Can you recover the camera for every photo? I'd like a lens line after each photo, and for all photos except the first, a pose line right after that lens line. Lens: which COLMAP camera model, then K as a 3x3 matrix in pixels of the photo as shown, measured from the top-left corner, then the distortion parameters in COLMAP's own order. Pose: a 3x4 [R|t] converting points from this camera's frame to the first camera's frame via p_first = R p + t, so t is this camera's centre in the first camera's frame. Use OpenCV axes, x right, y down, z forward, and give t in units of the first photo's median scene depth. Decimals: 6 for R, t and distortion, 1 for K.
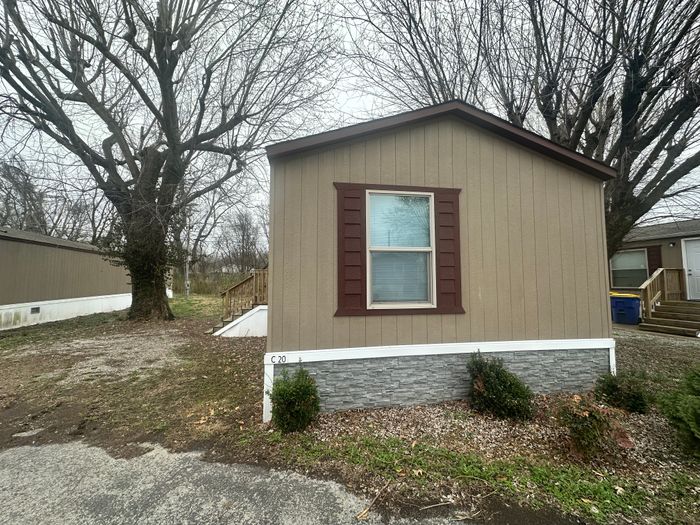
lens RADIAL K [[274.3, 0, 350.0], [0, 274.3, 262.5], [0, 0, 1]] dist [-0.001112, -0.000214]
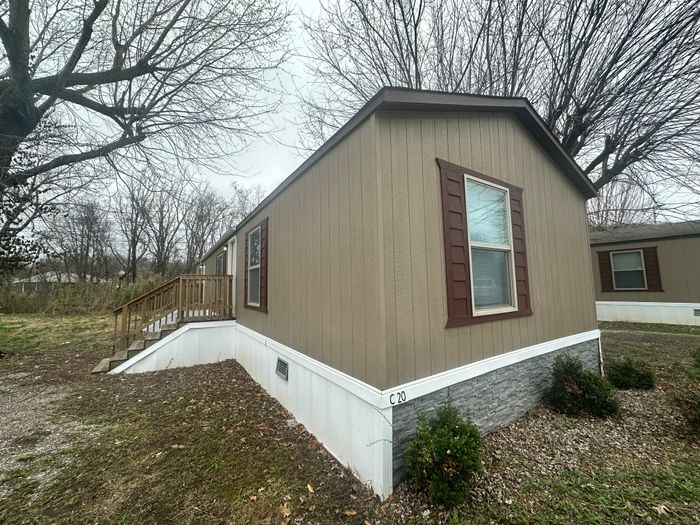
lens RADIAL K [[274.3, 0, 350.0], [0, 274.3, 262.5], [0, 0, 1]] dist [-0.001112, -0.000214]
pose [[0.912041, 0.021504, 0.409534, -0.591371], [-0.008844, 0.999423, -0.032782, 0.036519], [-0.410003, 0.026277, 0.911705, 0.378374]]
